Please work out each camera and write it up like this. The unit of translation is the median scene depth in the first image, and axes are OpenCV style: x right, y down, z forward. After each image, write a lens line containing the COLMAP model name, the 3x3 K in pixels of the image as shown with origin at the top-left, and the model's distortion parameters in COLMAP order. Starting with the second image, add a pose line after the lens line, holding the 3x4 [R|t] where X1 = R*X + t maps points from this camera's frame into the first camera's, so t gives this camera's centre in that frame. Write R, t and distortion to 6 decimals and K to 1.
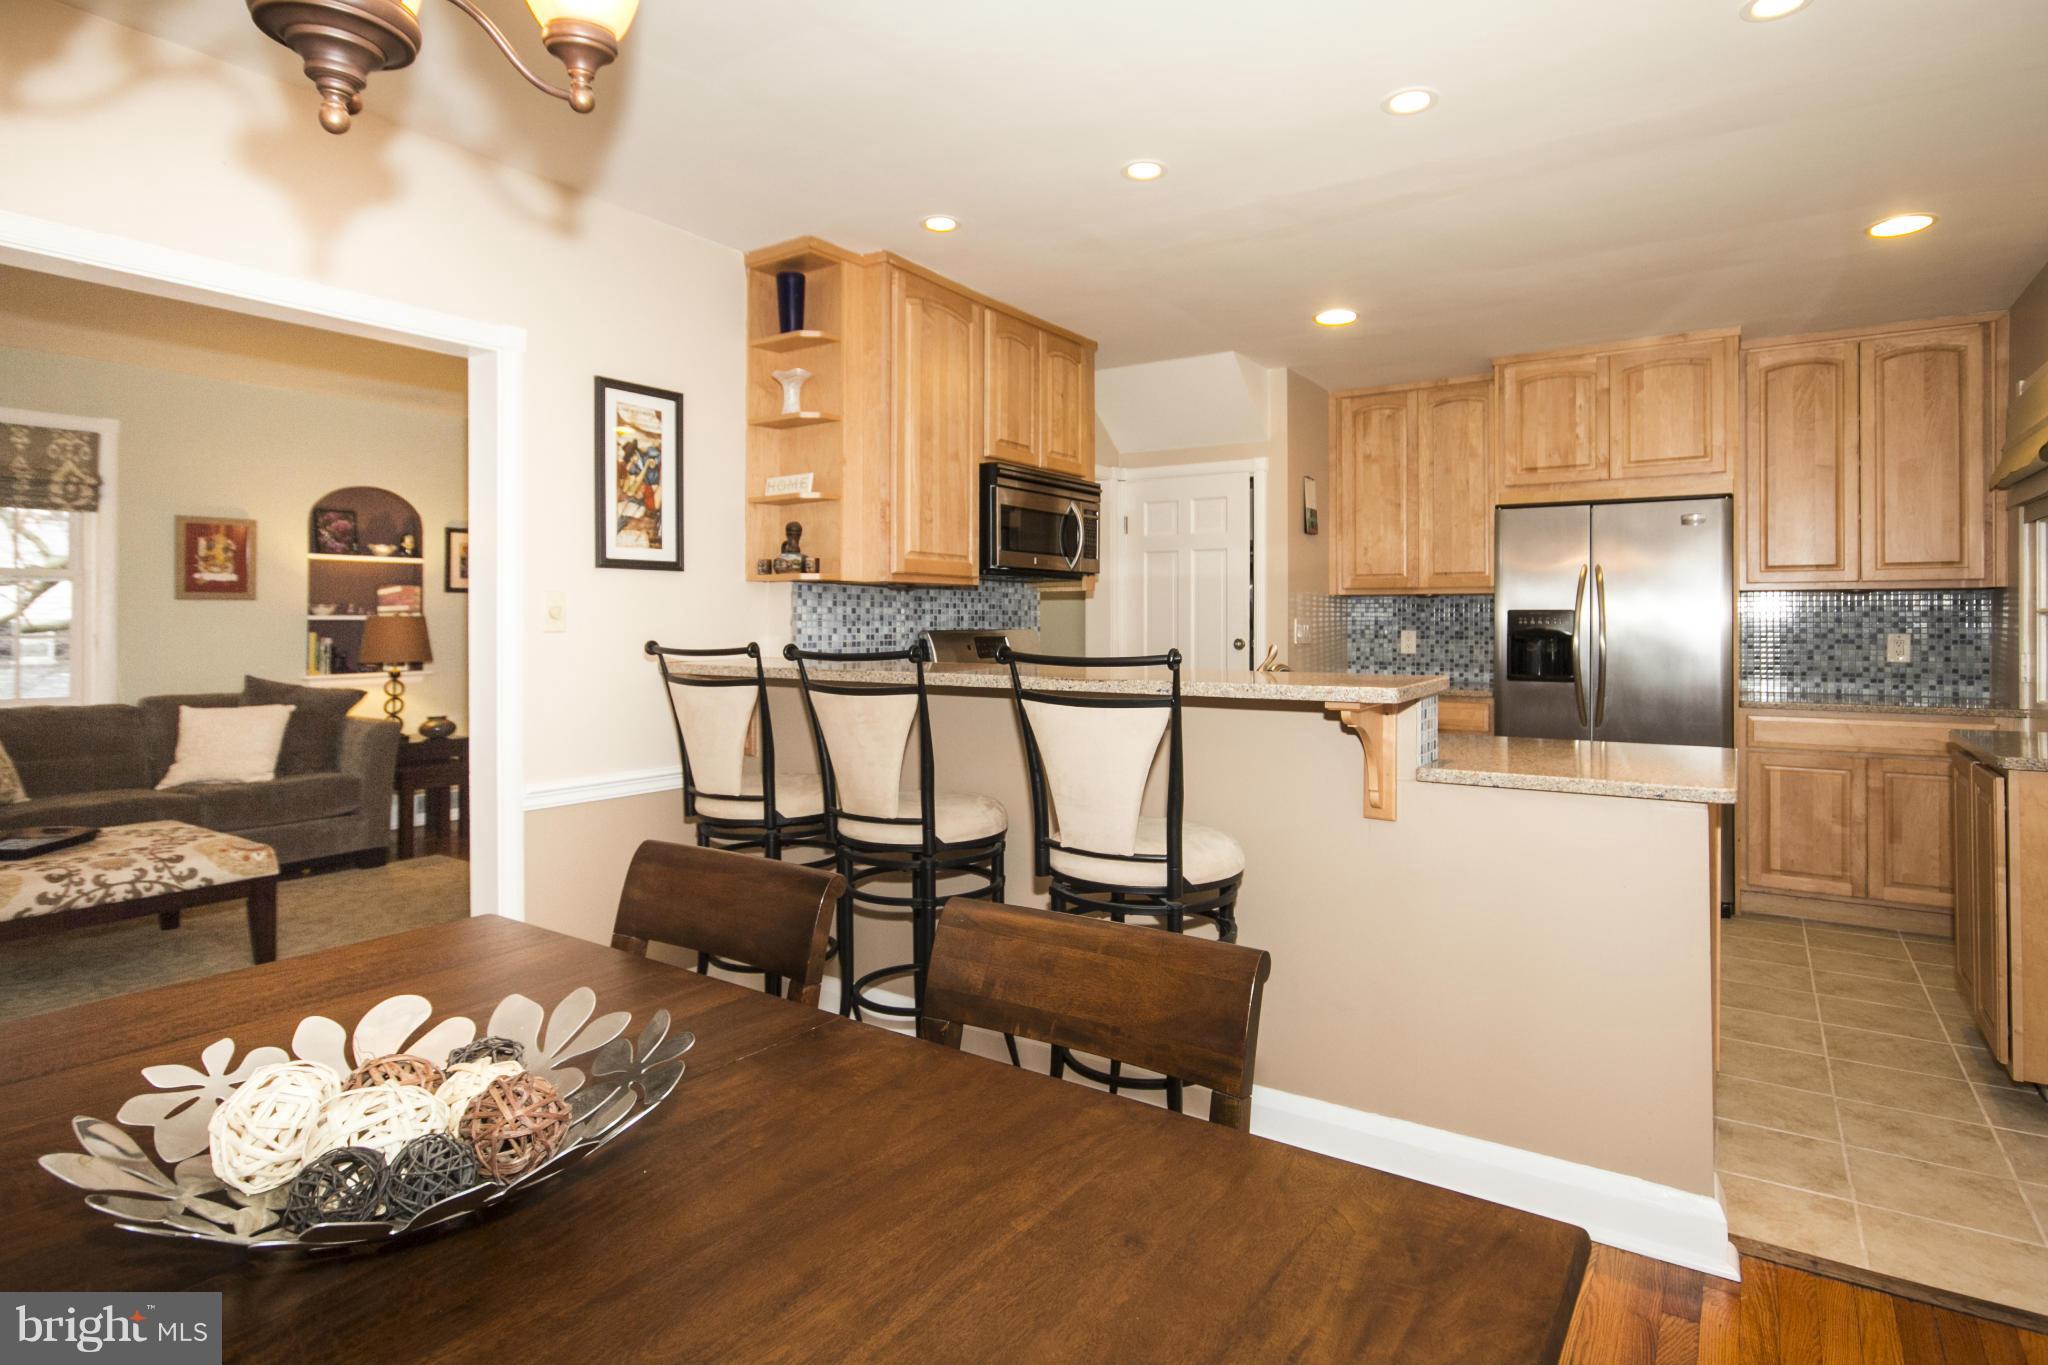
lens RADIAL K [[1069.9, 0, 1032.6], [0, 1069.9, 623.0], [0, 0, 1]] dist [0.002421, -0.000834]
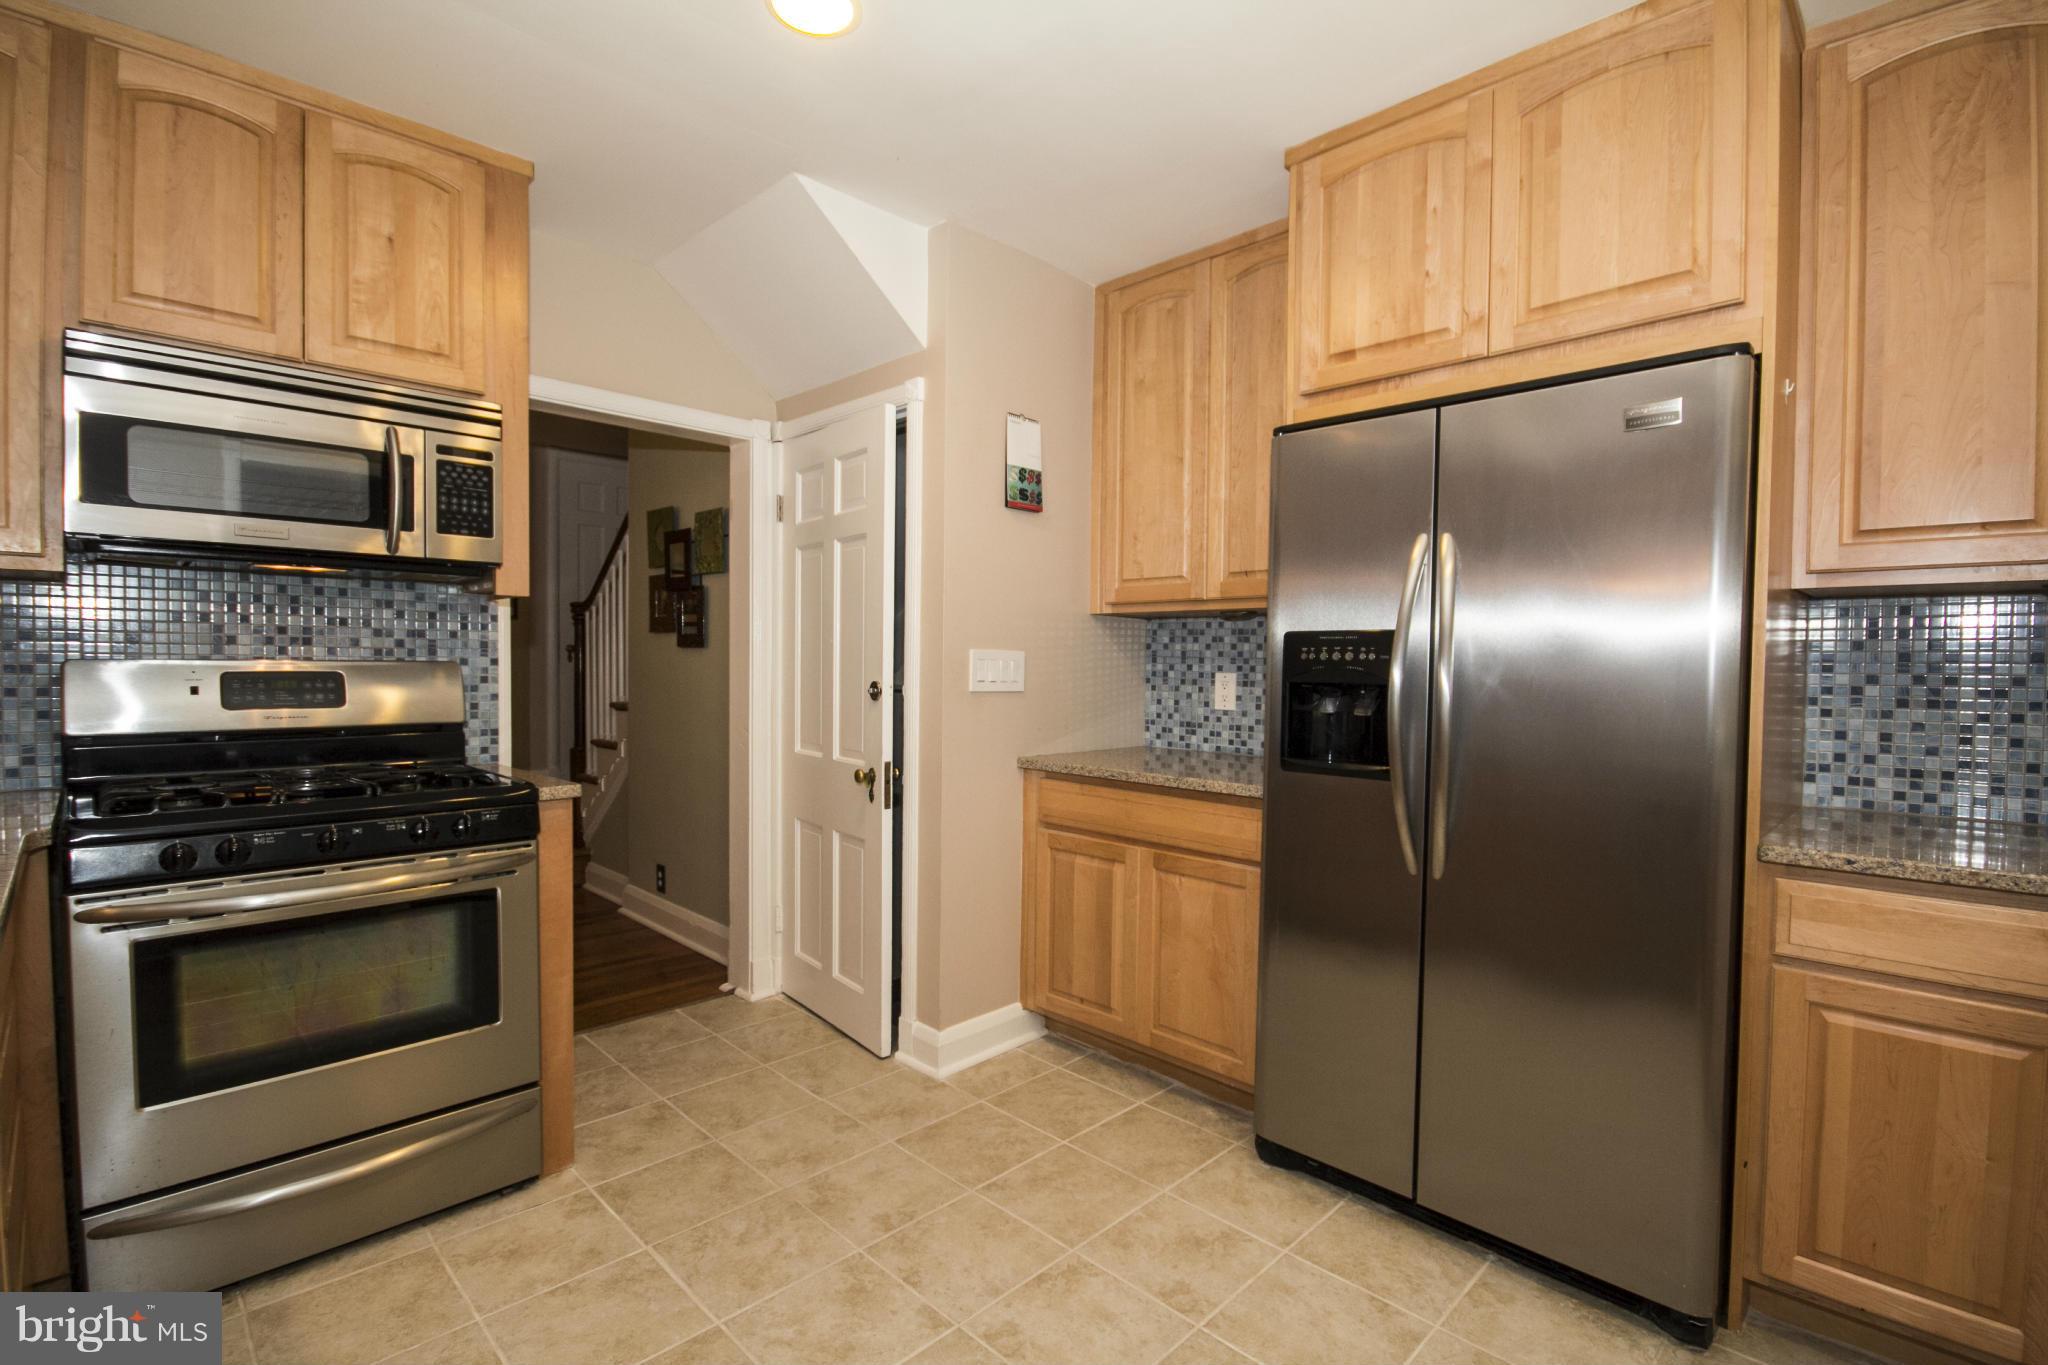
lens RADIAL K [[937.4, 0, 1020.0], [0, 937.4, 693.8], [0, 0, 1]] dist [-0.016968, -0.000942]
pose [[0.980708, 0.015512, -0.194860, 0.361997], [-0.009508, 0.999452, 0.031710, 0.003570], [0.195245, -0.029246, 0.980318, 0.478141]]
